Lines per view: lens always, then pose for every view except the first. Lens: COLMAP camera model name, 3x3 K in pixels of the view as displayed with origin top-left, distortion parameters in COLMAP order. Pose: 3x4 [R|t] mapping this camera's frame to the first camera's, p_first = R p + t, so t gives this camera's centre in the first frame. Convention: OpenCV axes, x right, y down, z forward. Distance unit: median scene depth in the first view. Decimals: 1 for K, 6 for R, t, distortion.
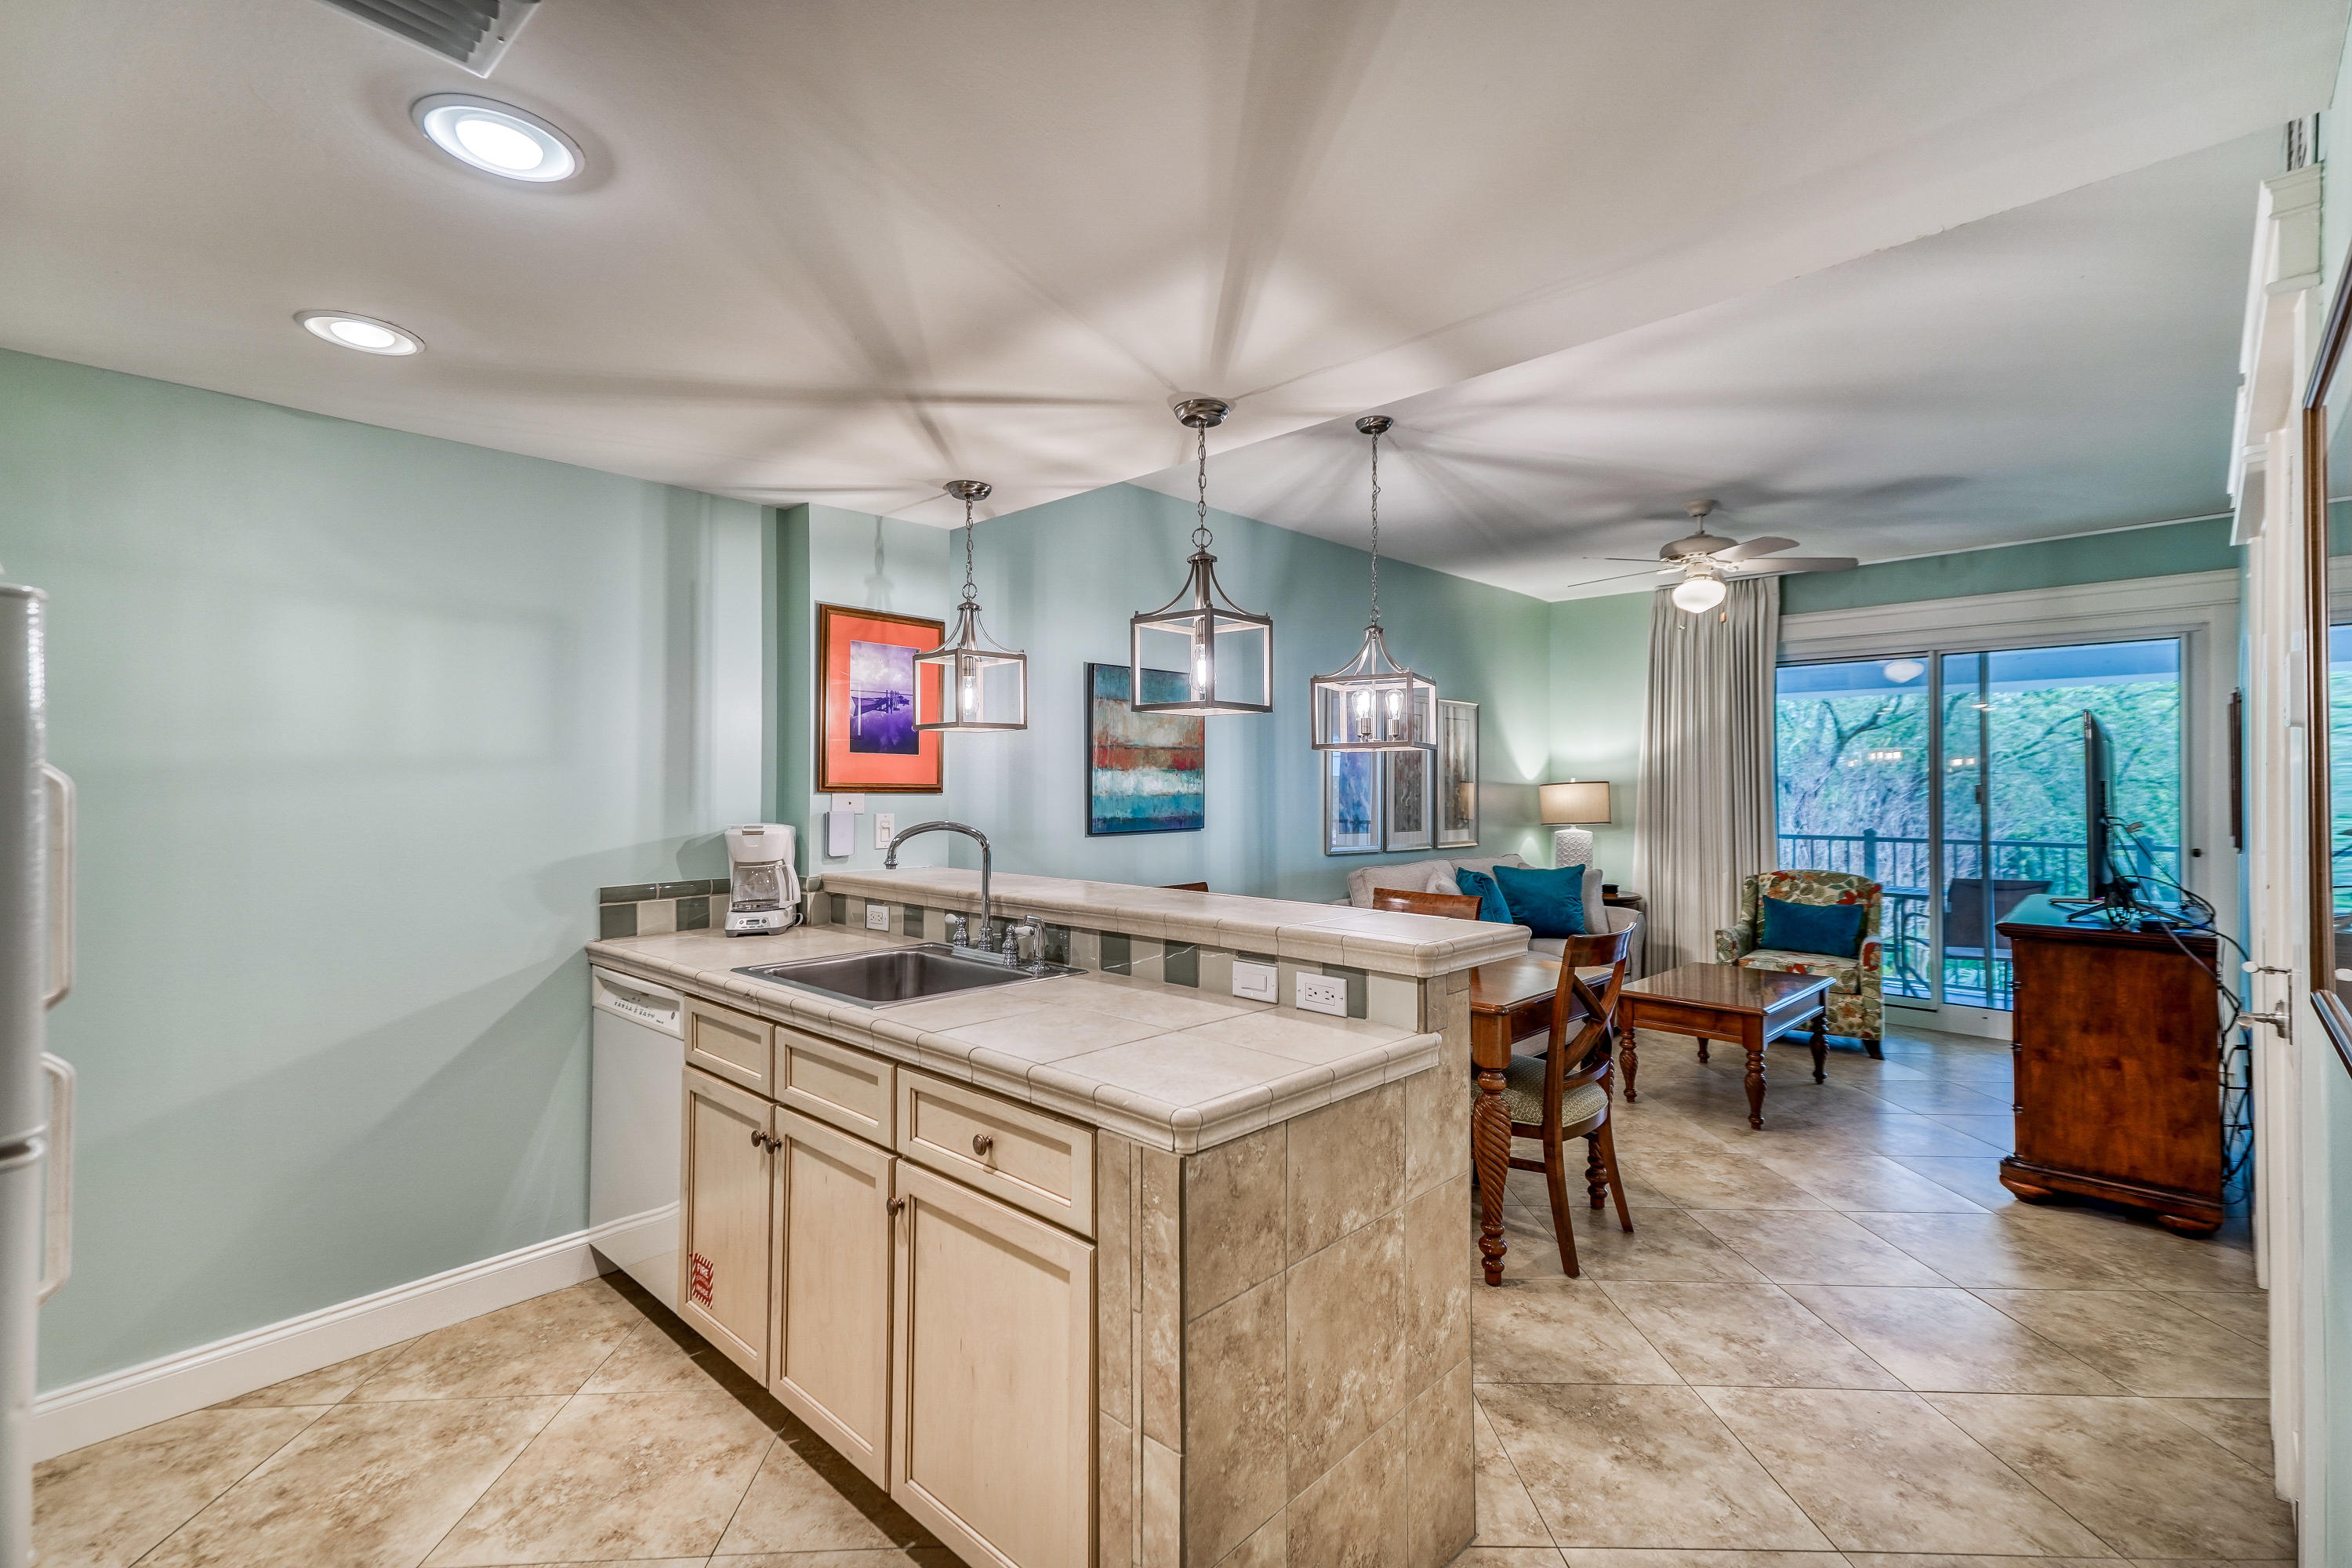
lens RADIAL K [[1066.2, 0, 1148.1], [0, 1066.2, 772.9], [0, 0, 1]] dist [0.053531, -0.010028]
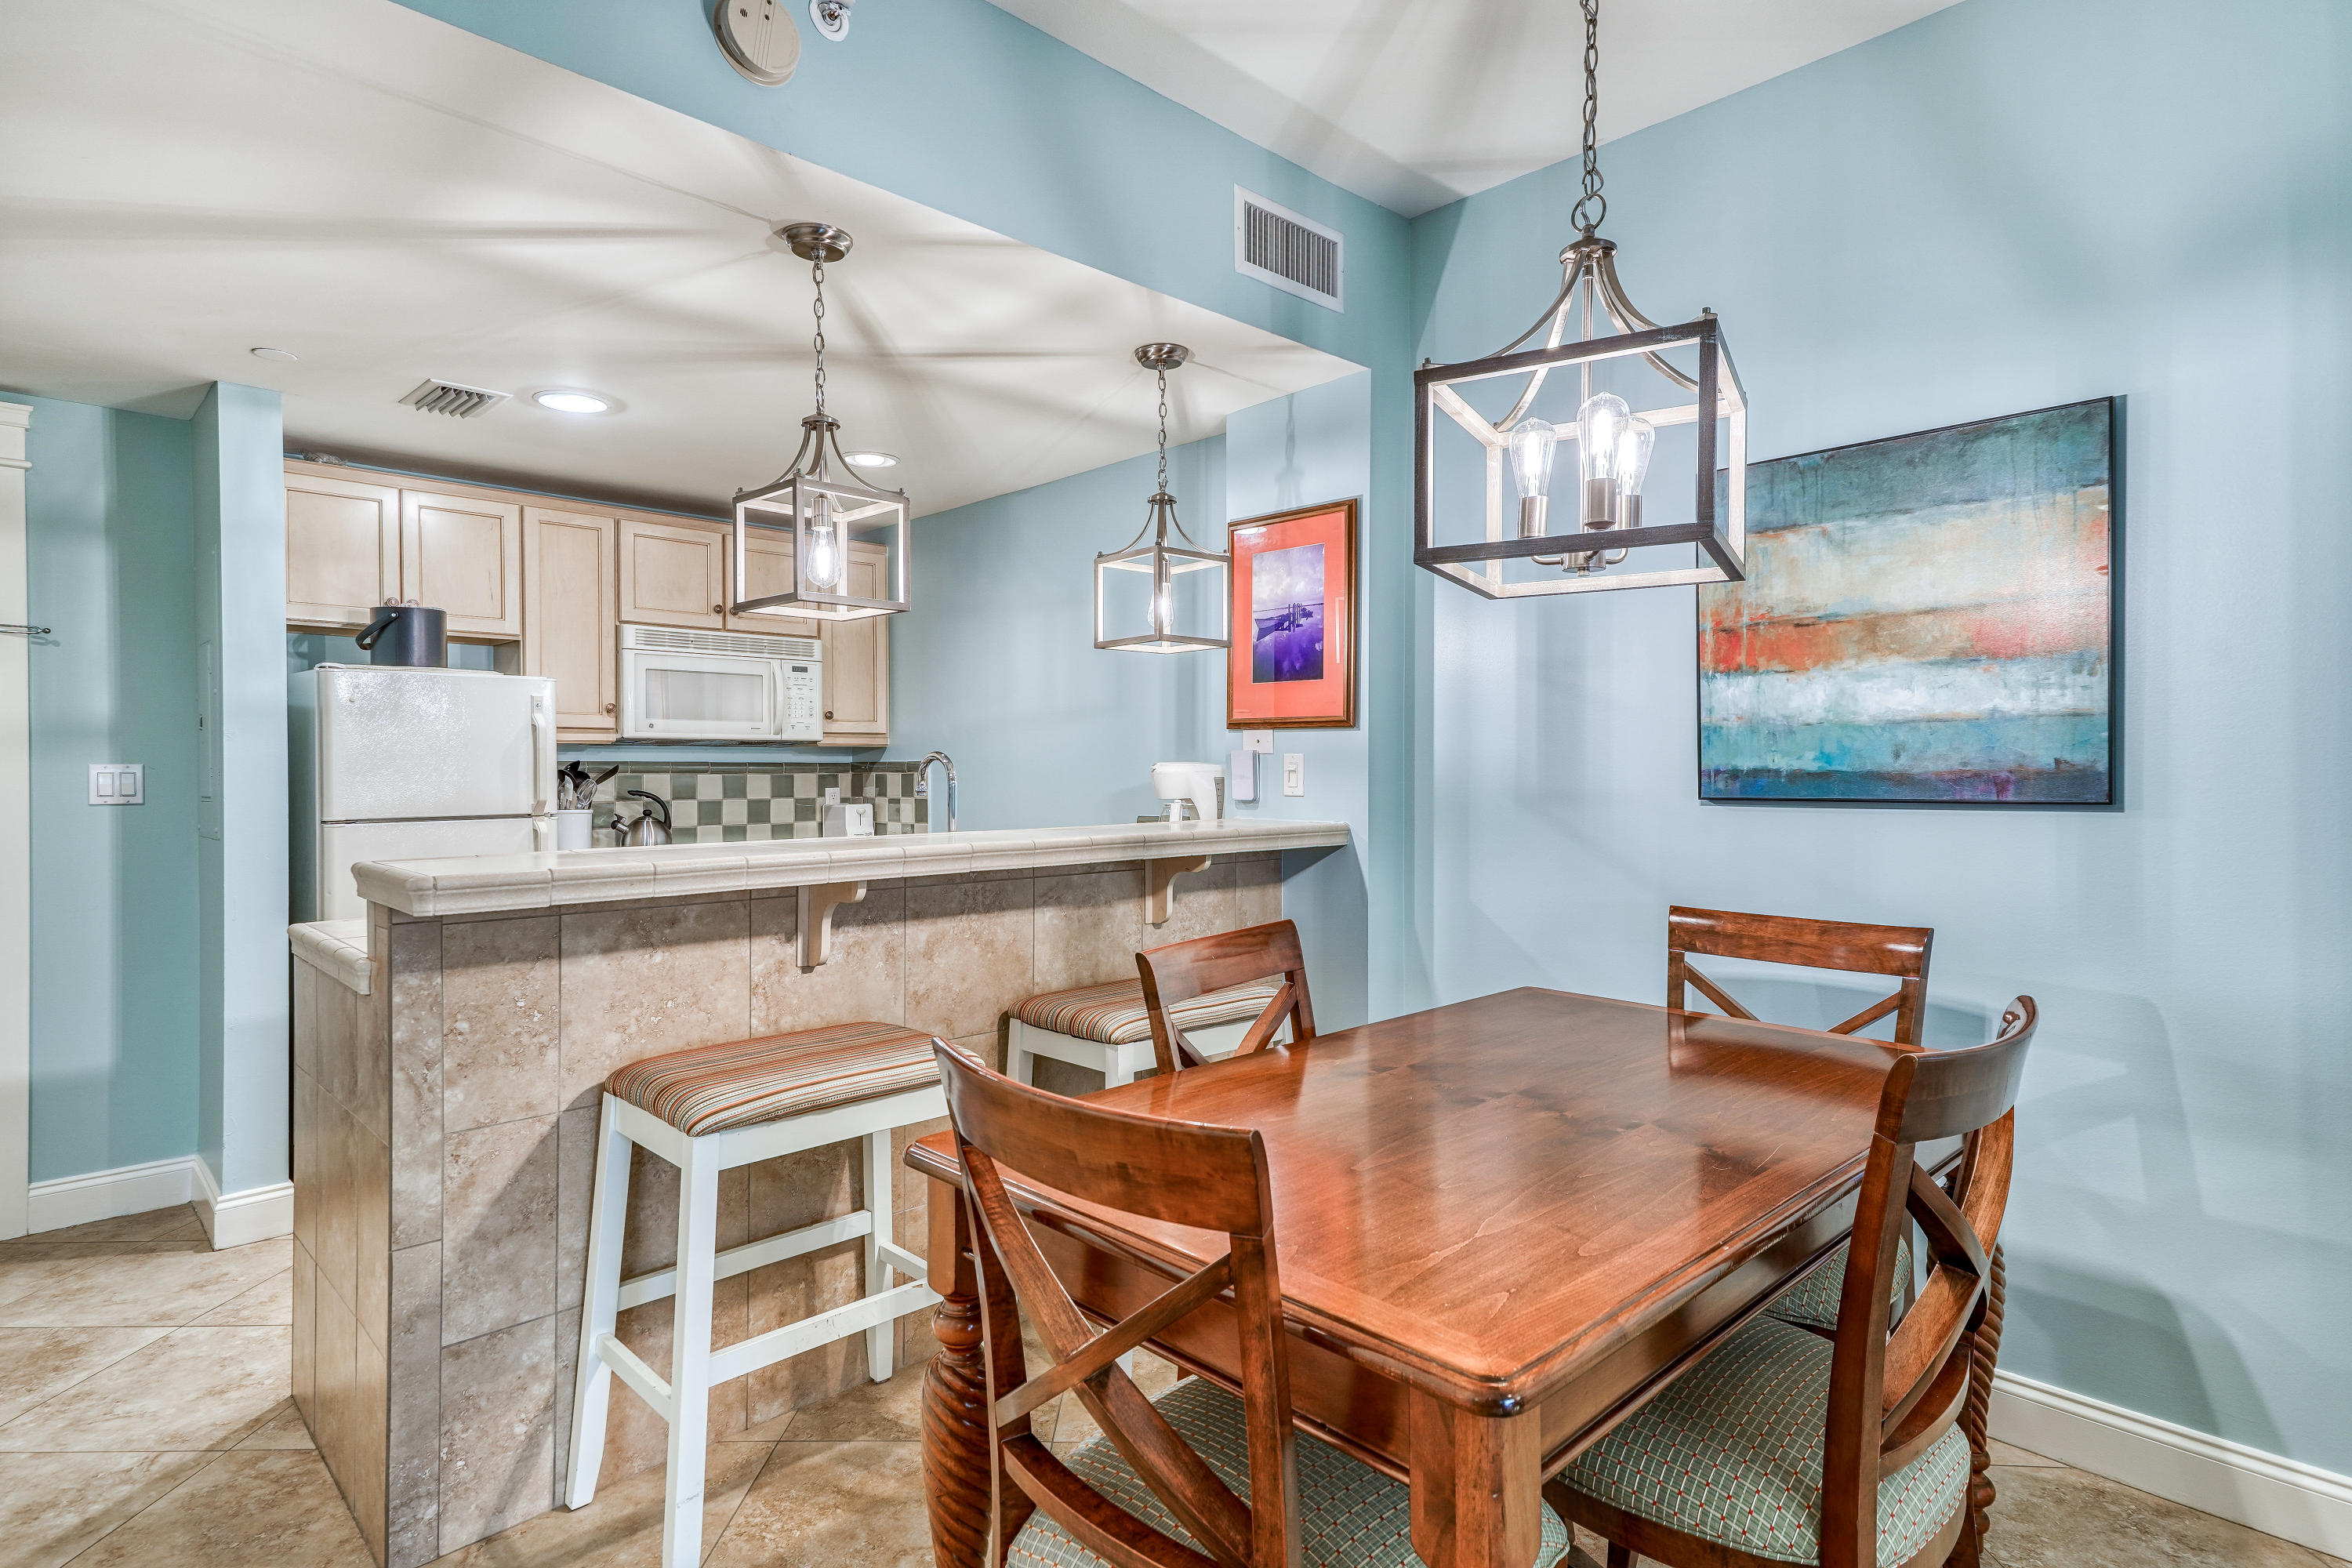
lens RADIAL K [[1245.3, 0, 1184.4], [0, 1245.3, 767.0], [0, 0, 1]] dist [0.046724, -0.003683]
pose [[-0.046133, 0.002422, -0.998932, 0.714376], [0.015157, 0.999884, 0.001725, 0.045247], [0.998820, -0.015062, -0.046165, 0.949917]]
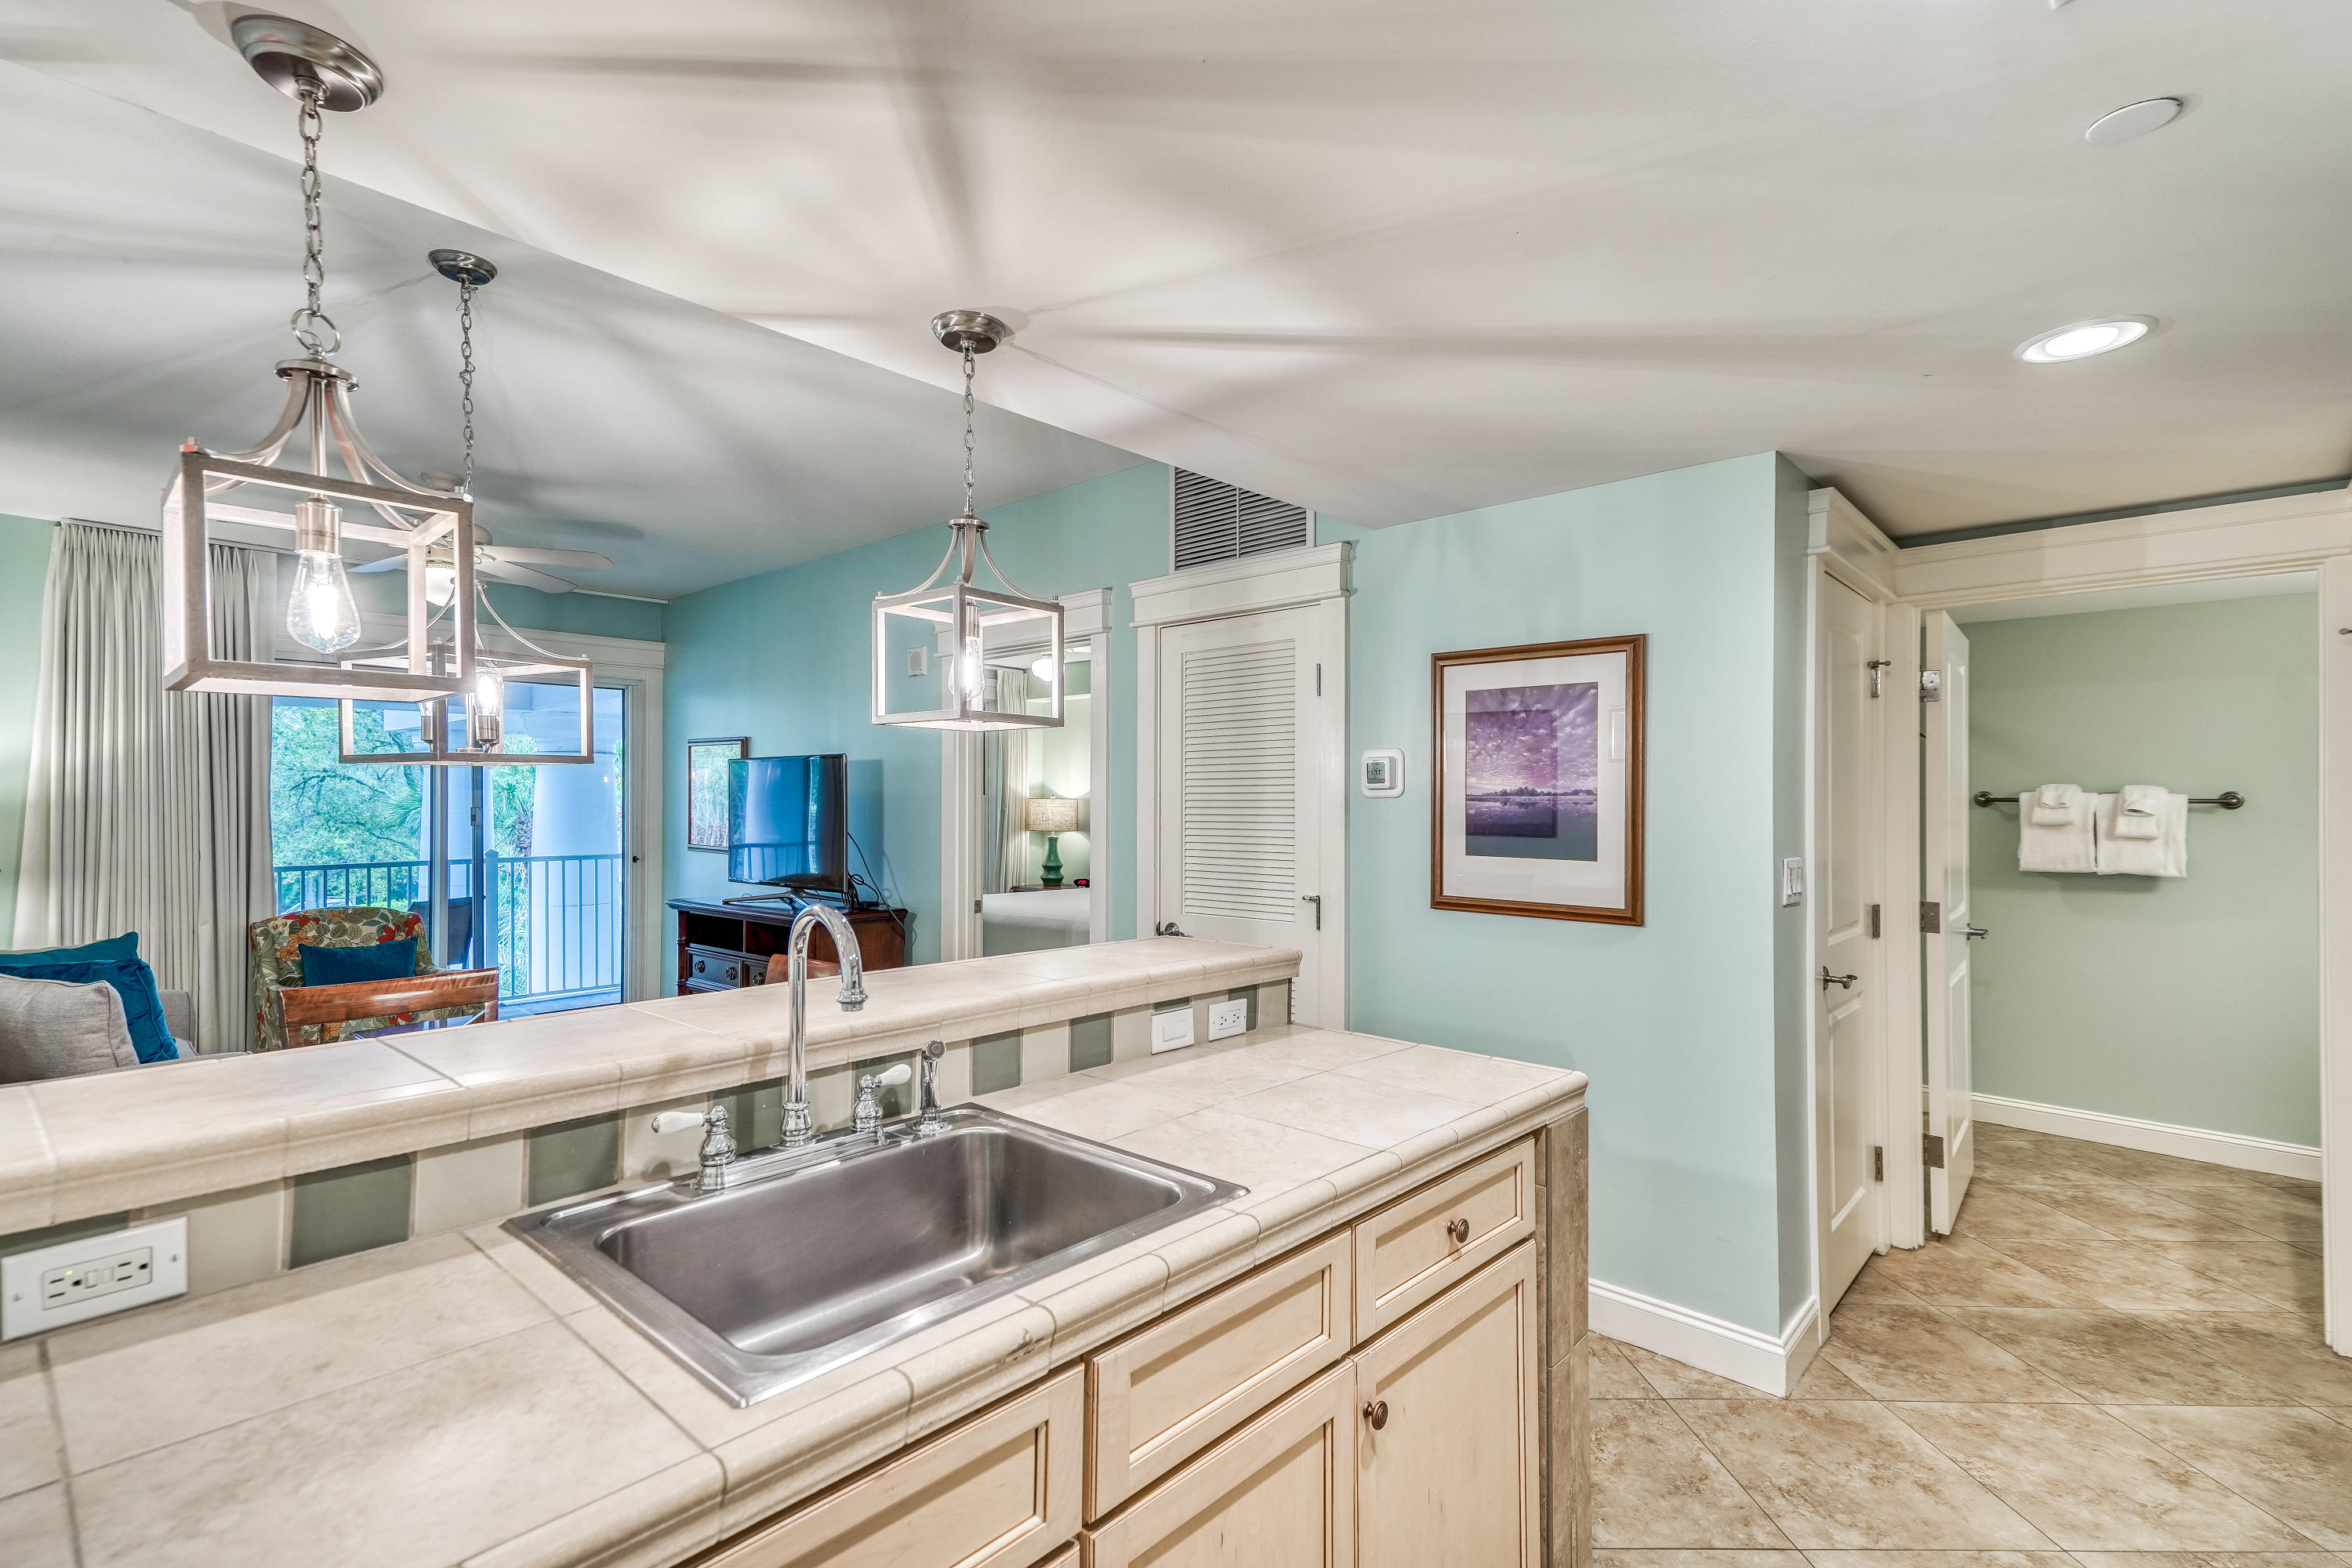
lens RADIAL K [[1066.2, 0, 1200.3], [0, 1066.2, 796.5], [0, 0, 1]] dist [0.053531, -0.010028]
pose [[-0.038959, 0.007387, 0.999213, -0.517902], [-0.013389, 0.999879, -0.007914, -0.002489], [-0.999151, -0.013687, -0.038856, 0.621890]]
